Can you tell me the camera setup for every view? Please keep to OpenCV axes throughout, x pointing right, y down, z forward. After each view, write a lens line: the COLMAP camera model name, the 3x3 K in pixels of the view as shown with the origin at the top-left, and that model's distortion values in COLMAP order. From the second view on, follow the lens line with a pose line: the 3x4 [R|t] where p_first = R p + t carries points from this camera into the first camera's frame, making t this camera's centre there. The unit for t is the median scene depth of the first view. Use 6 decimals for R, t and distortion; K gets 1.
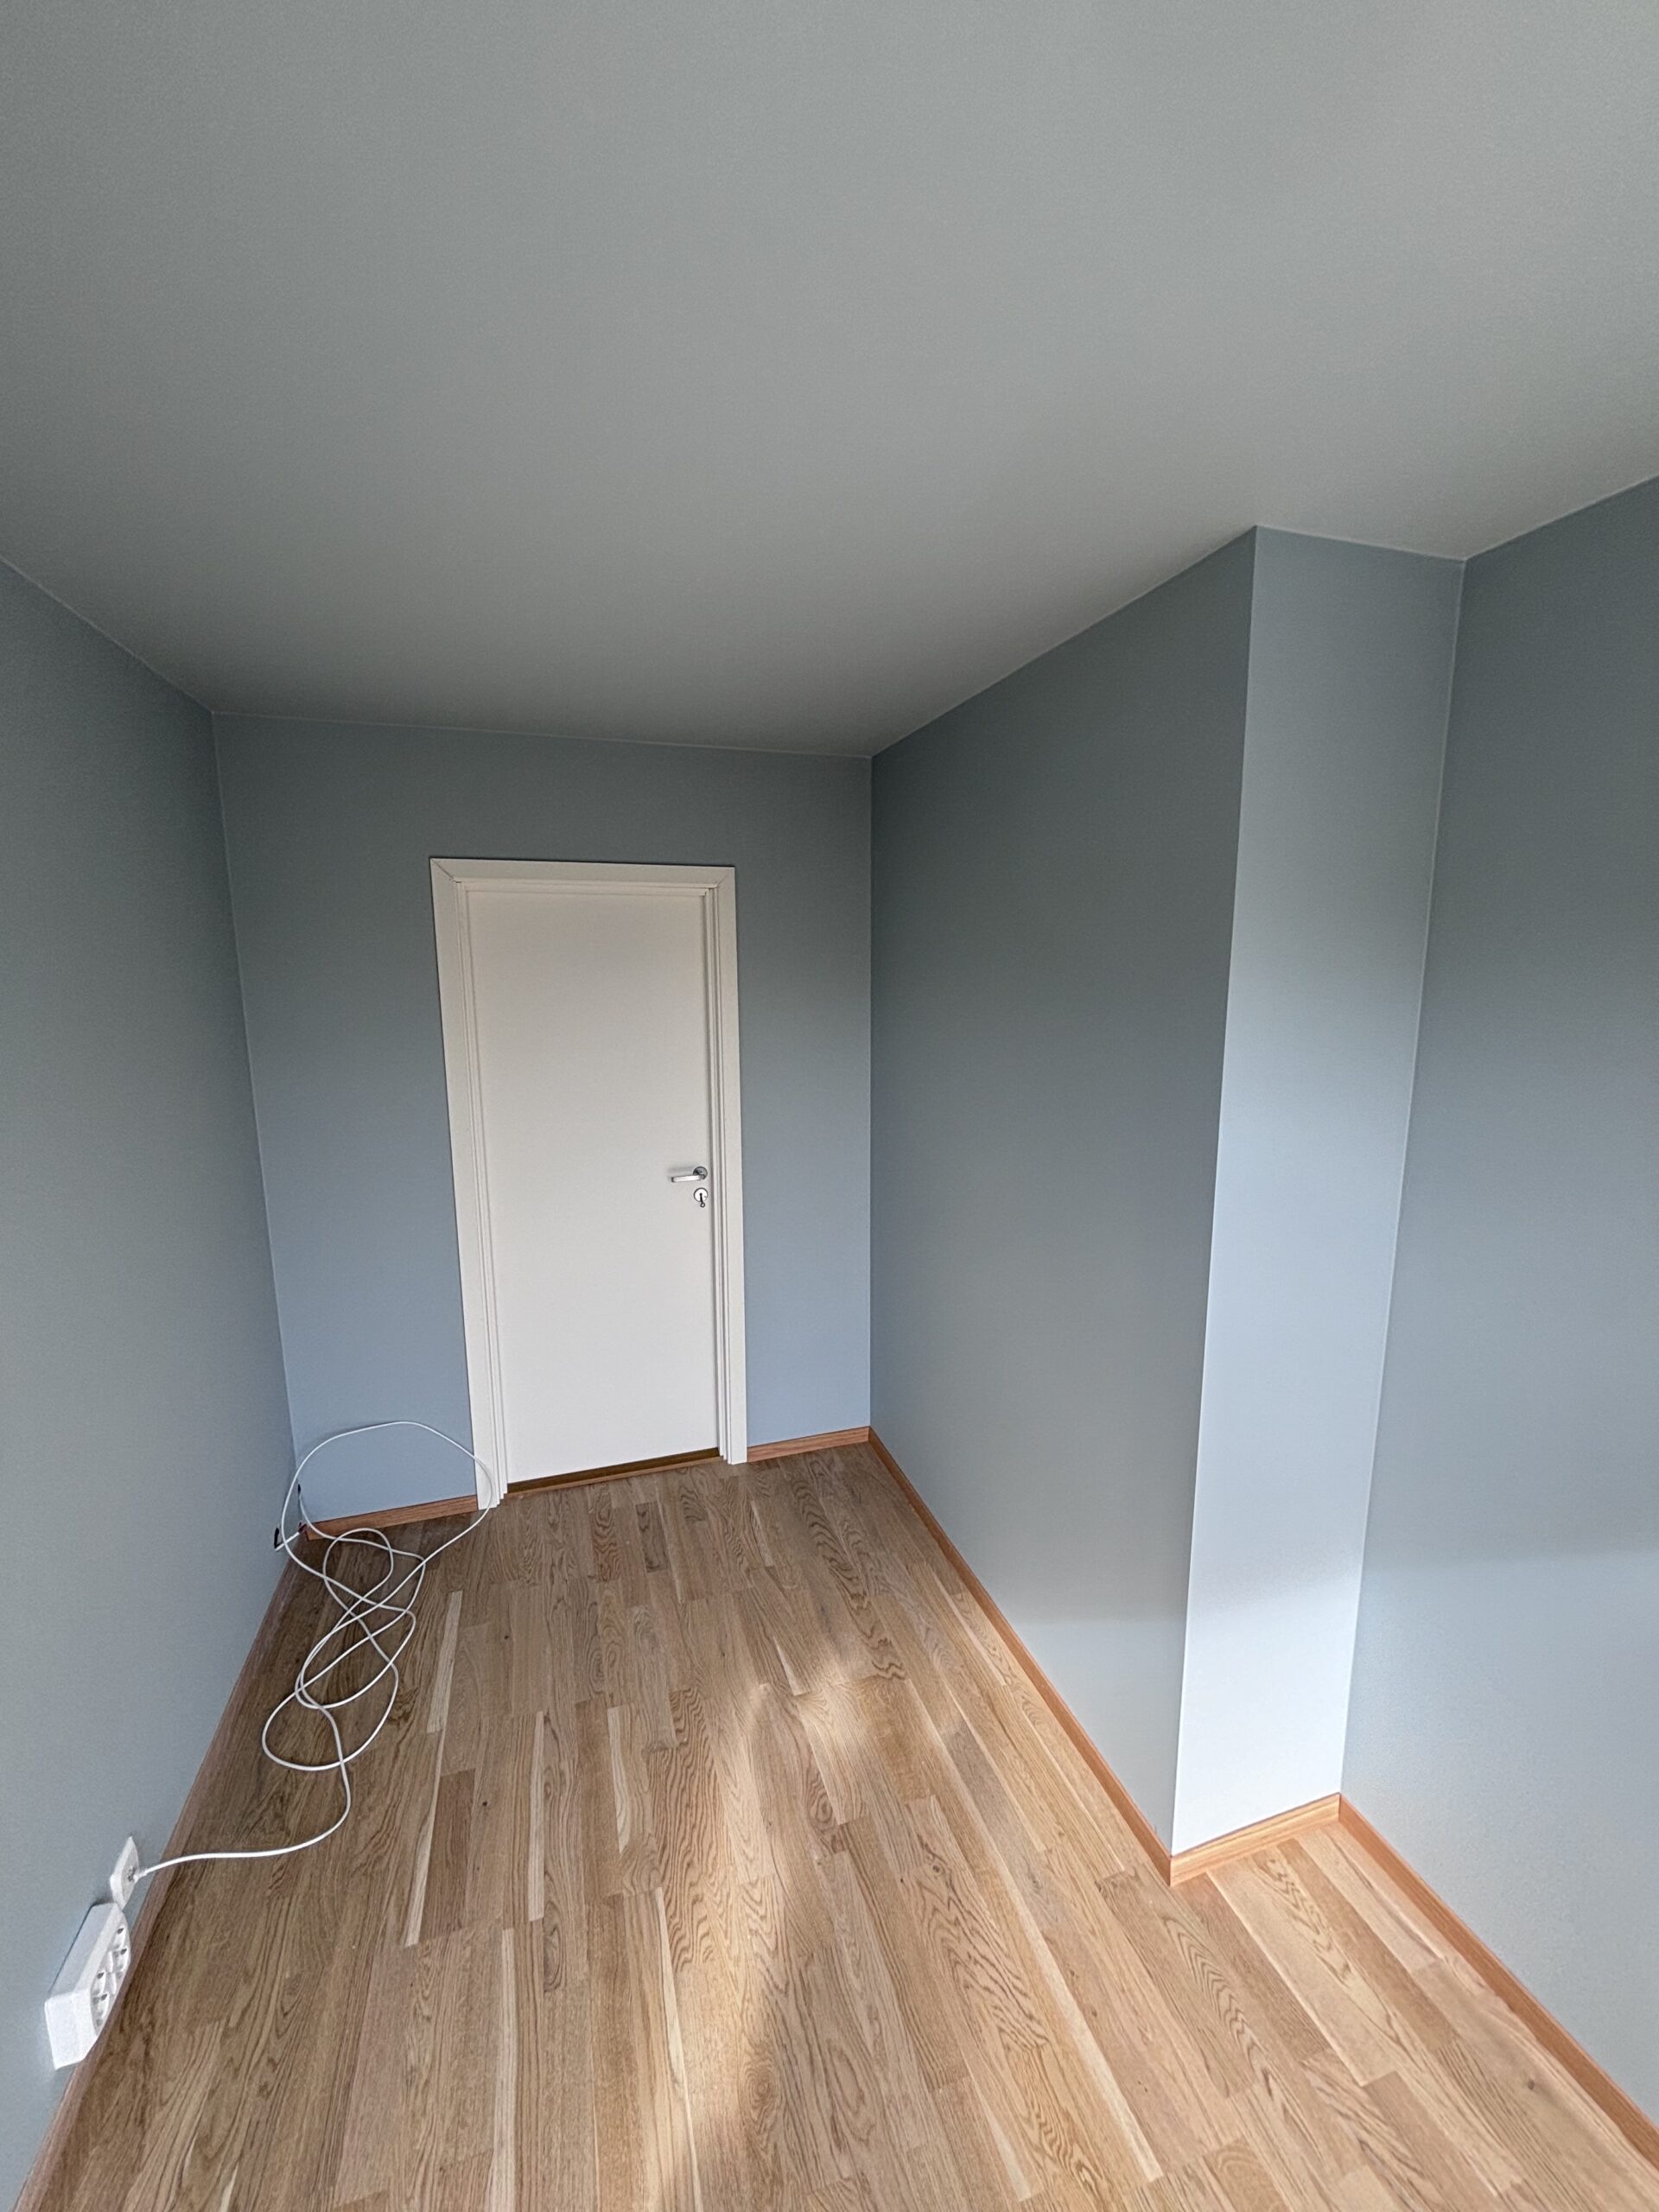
lens RADIAL K [[890.6, 0, 831.3], [0, 890.6, 1097.6], [0, 0, 1]] dist [0.012277, -0.000552]
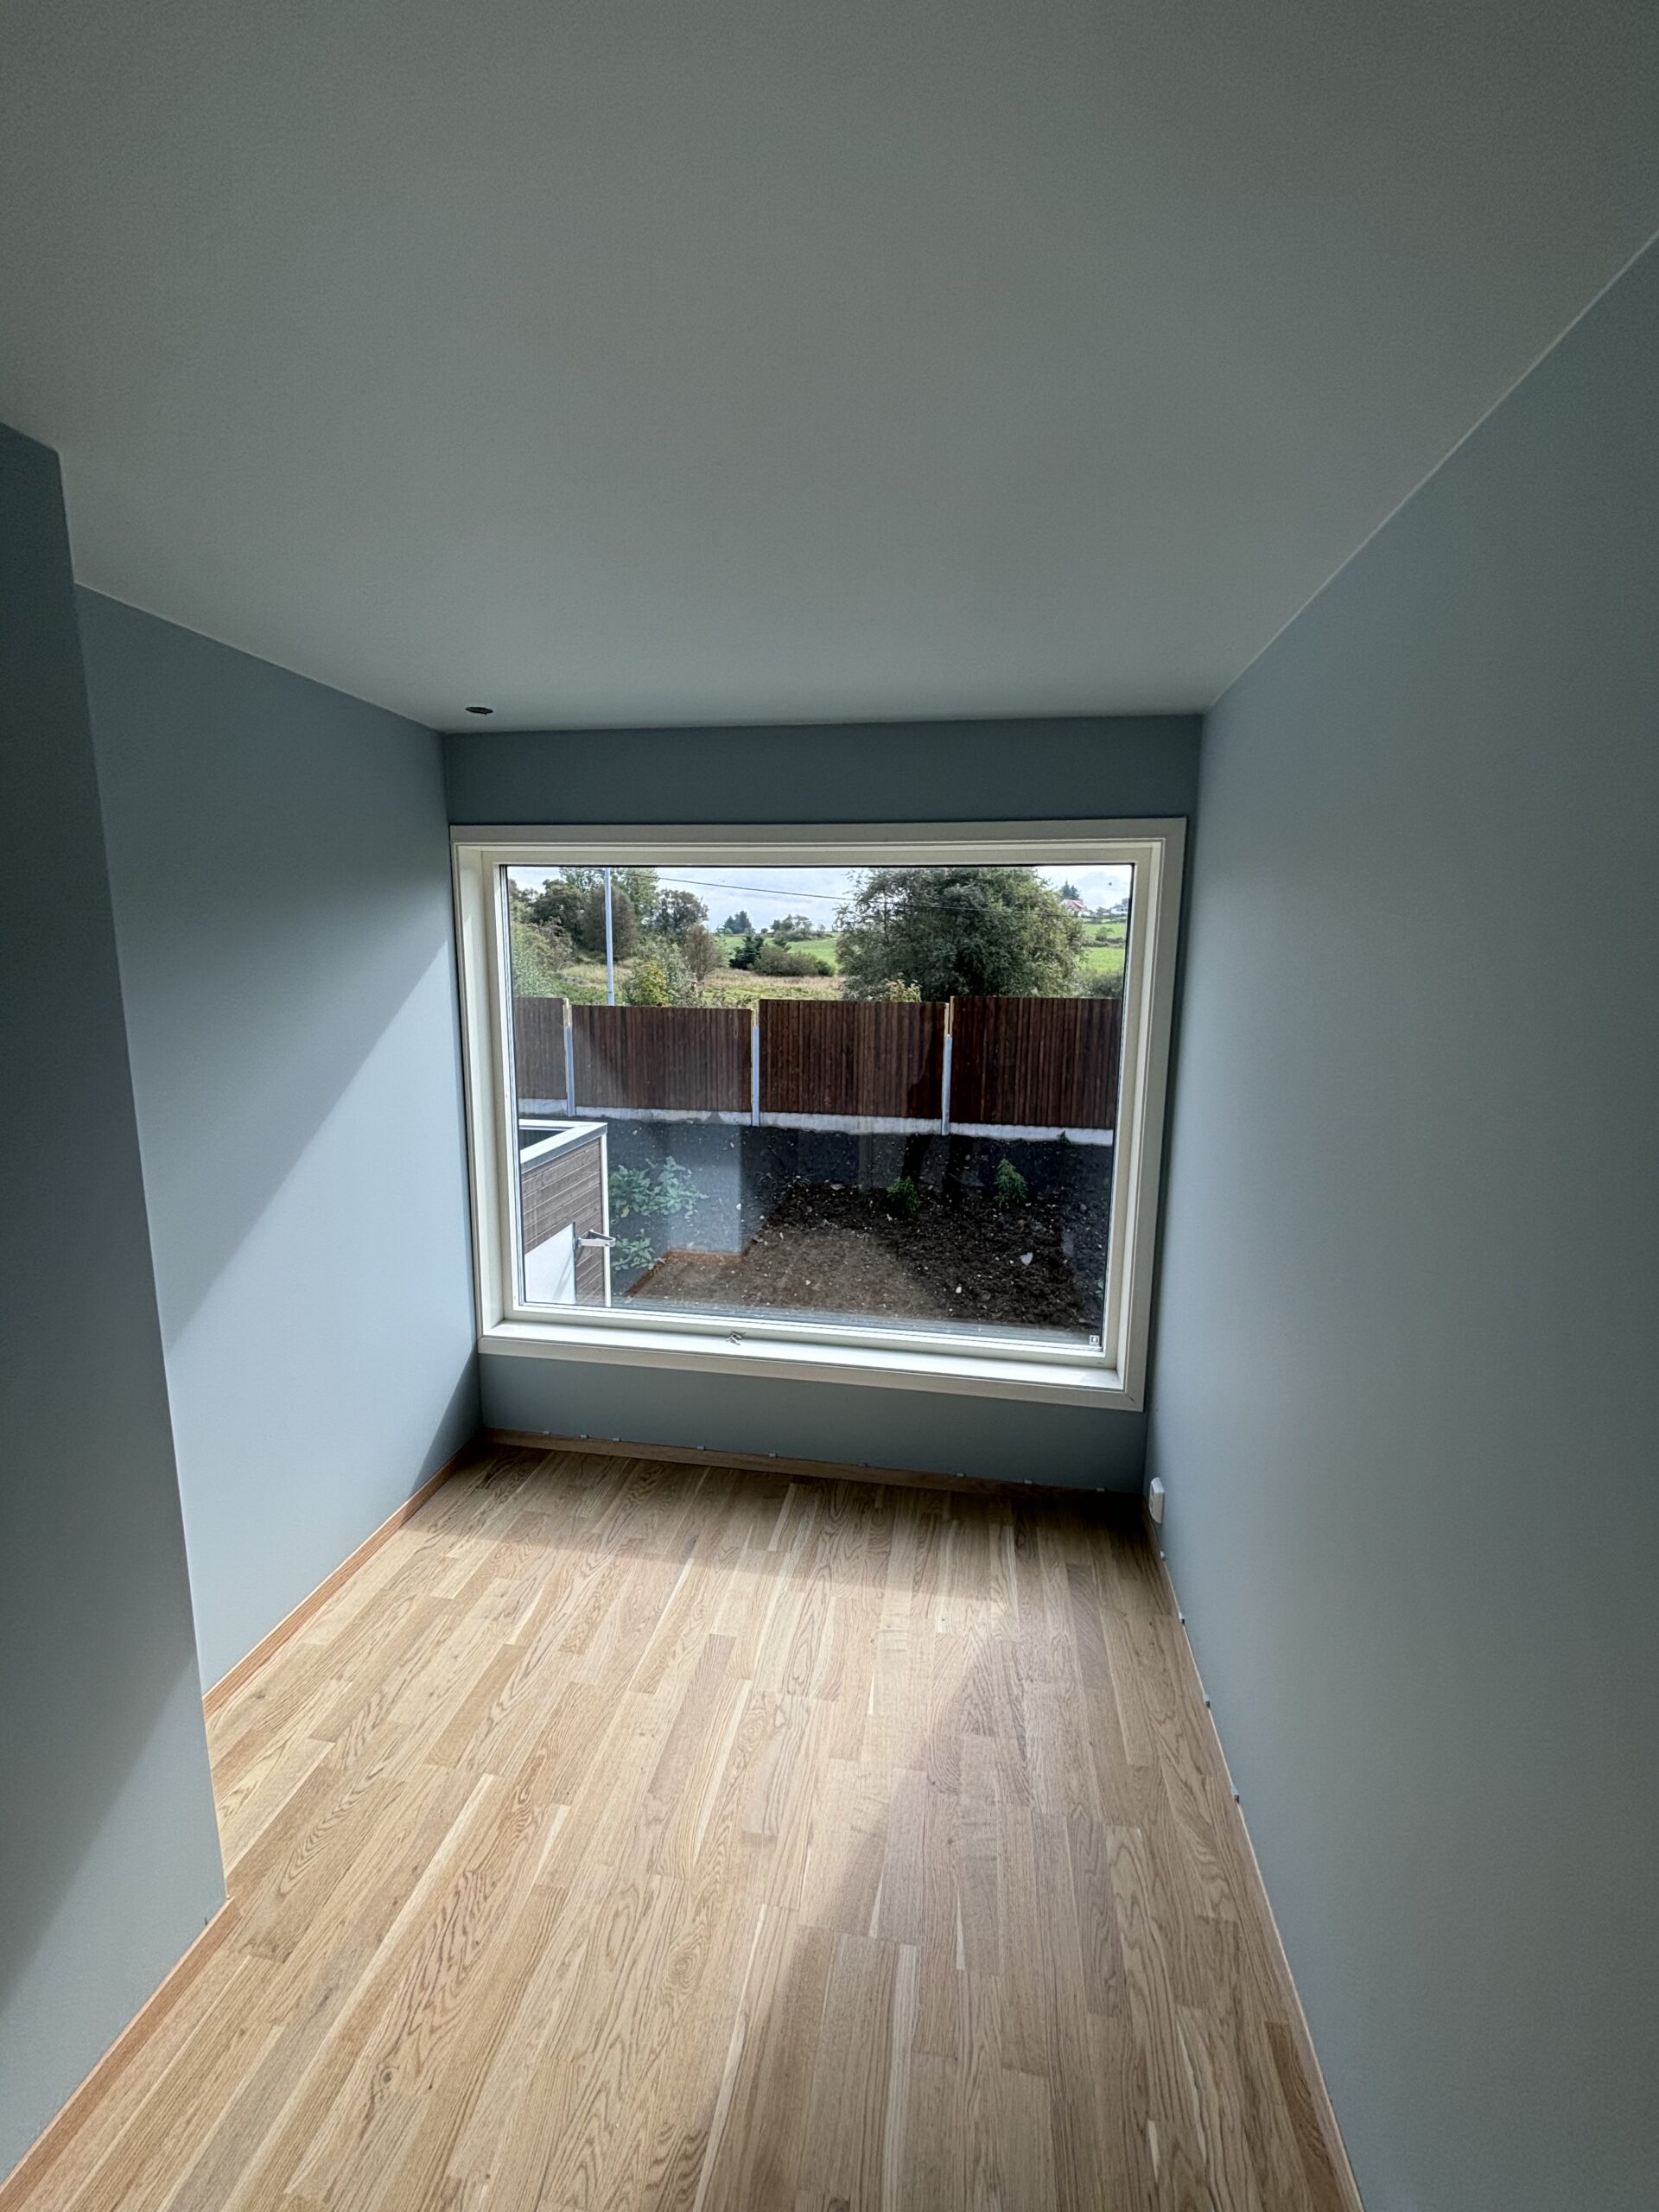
lens RADIAL K [[890.6, 0, 837.3], [0, 890.6, 1099.4], [0, 0, 1]] dist [0.012277, -0.000552]
pose [[-0.893639, -0.076149, 0.442279, -0.595237], [0.065536, 0.952793, 0.296463, -0.202488], [-0.443976, 0.293916, -0.846462, 1.404469]]
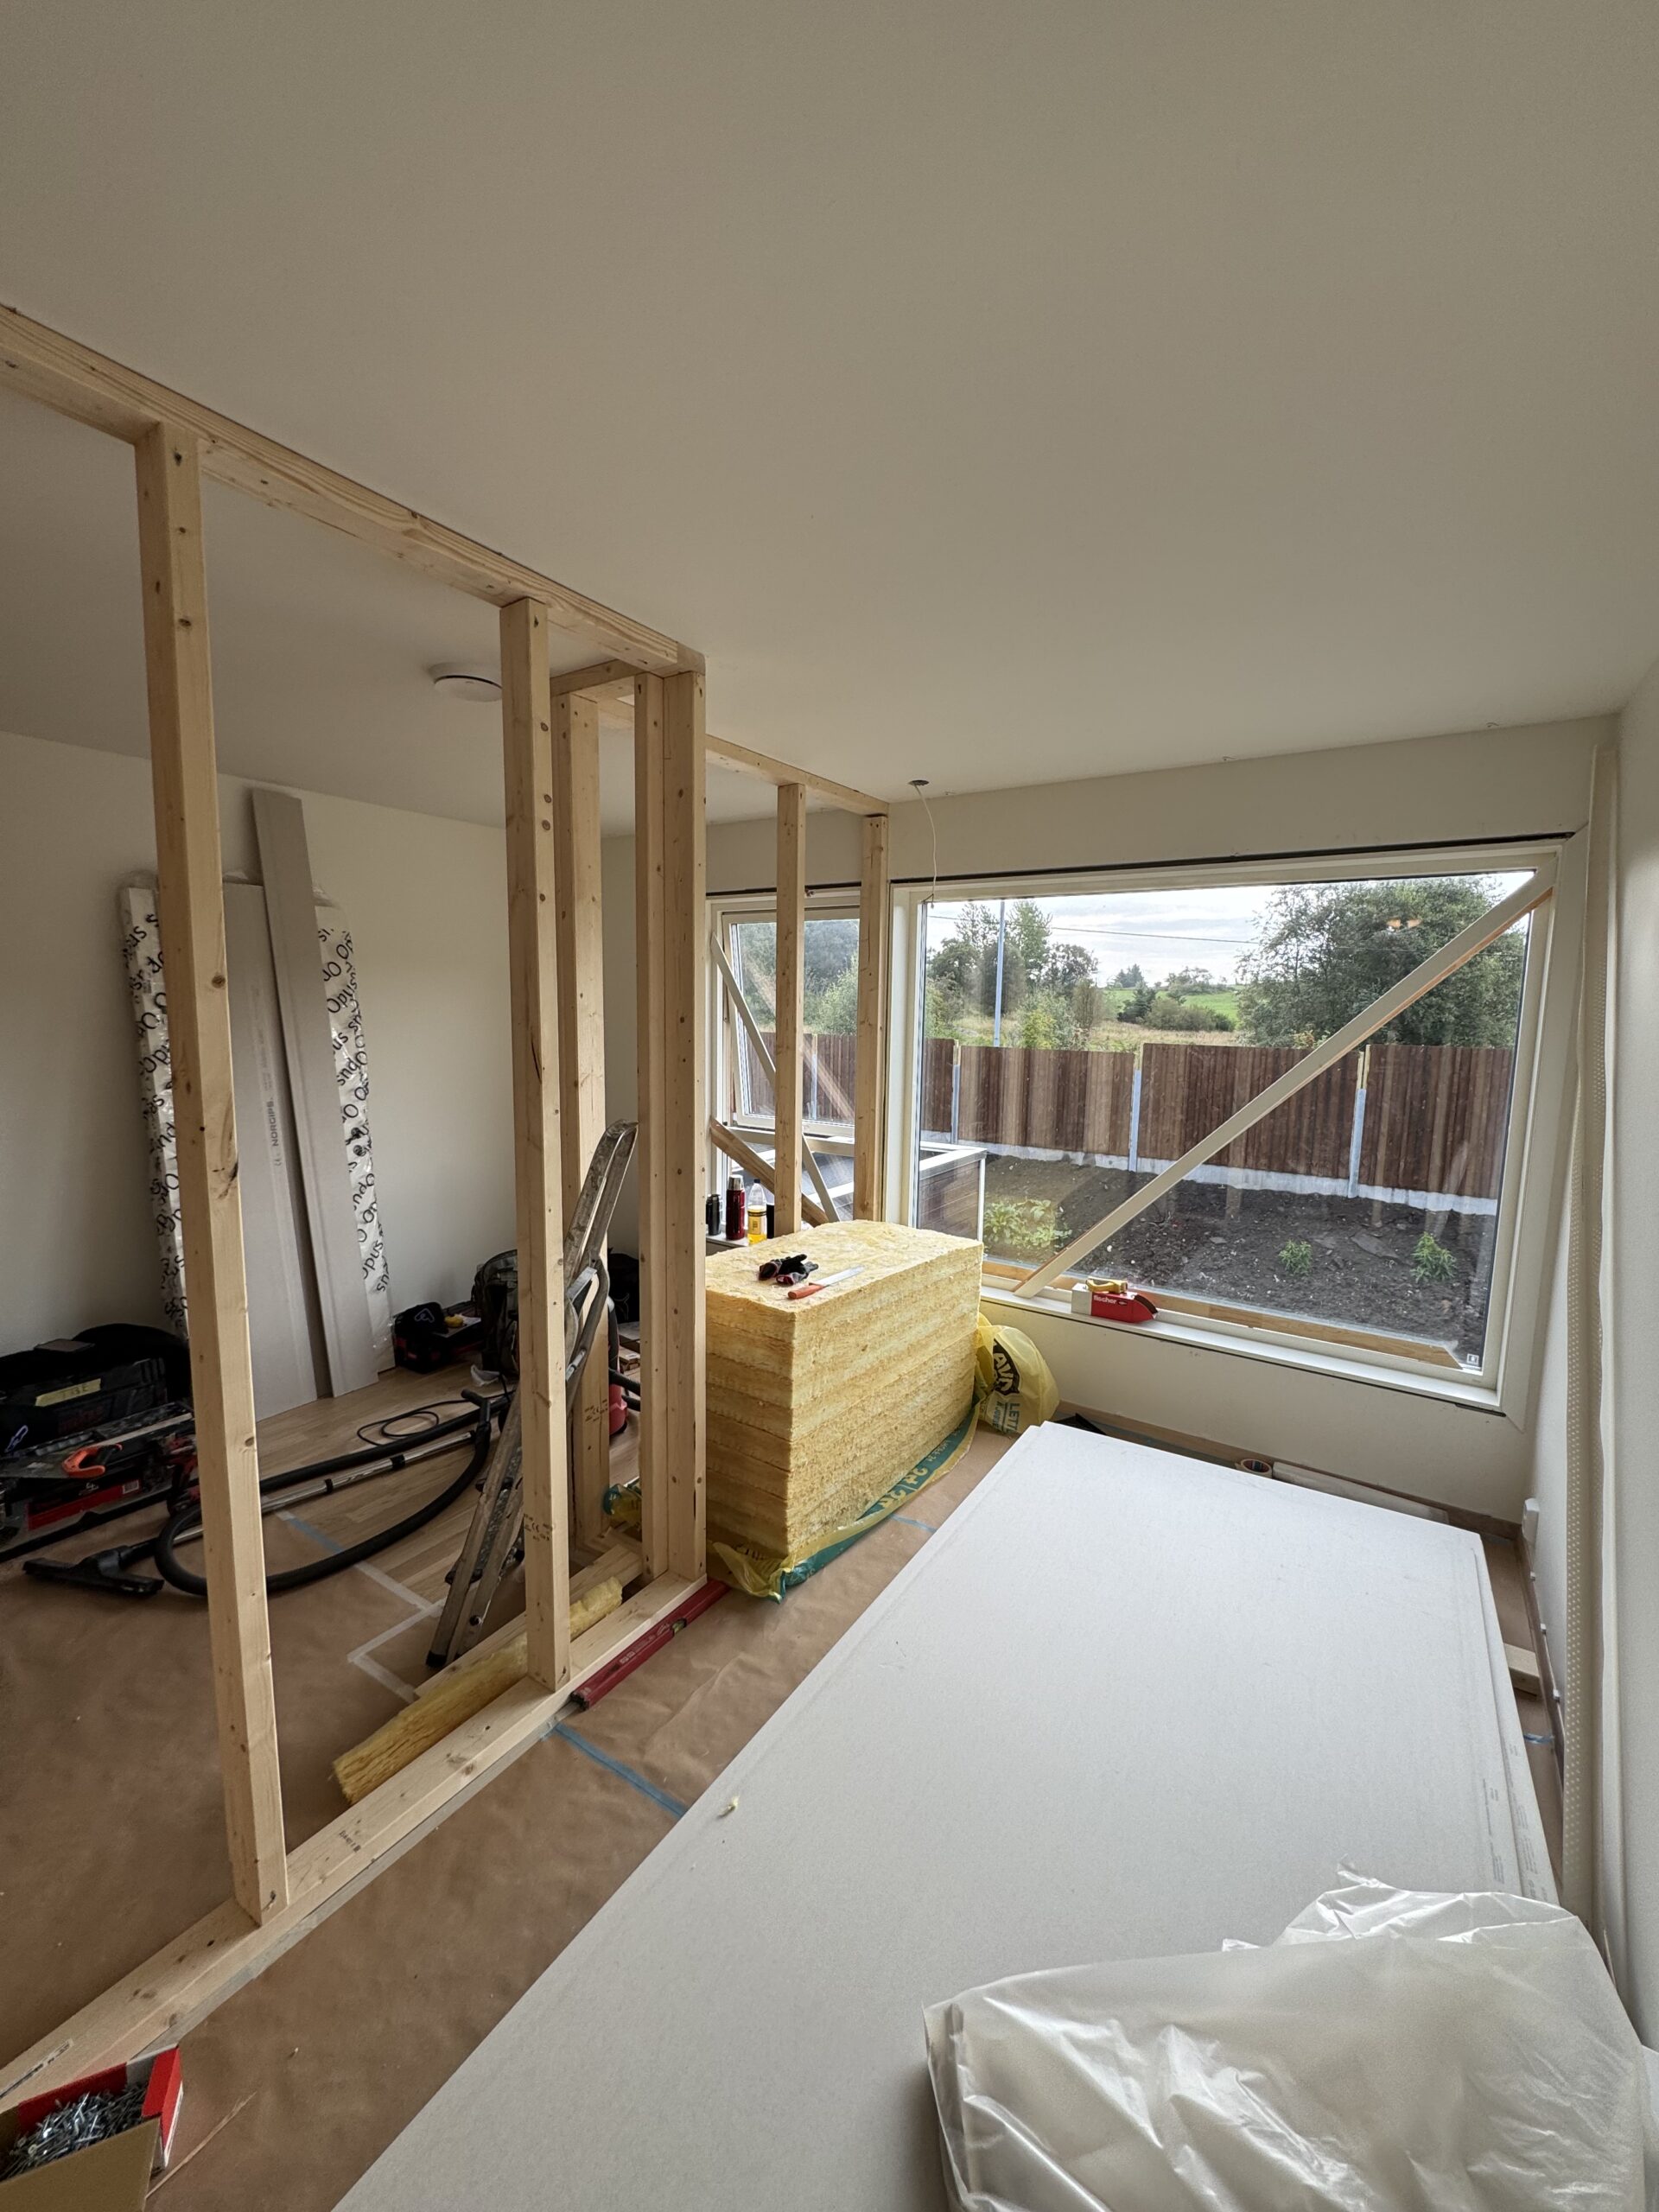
lens RADIAL K [[880.8, 0, 829.8], [0, 880.8, 1109.7], [0, 0, 1]] dist [0.001723, 0.000137]
pose [[-0.621849, -0.097937, 0.776989, -0.781081], [0.112332, 0.970735, 0.212262, -0.156436], [-0.775039, 0.219276, -0.592649, 1.643668]]
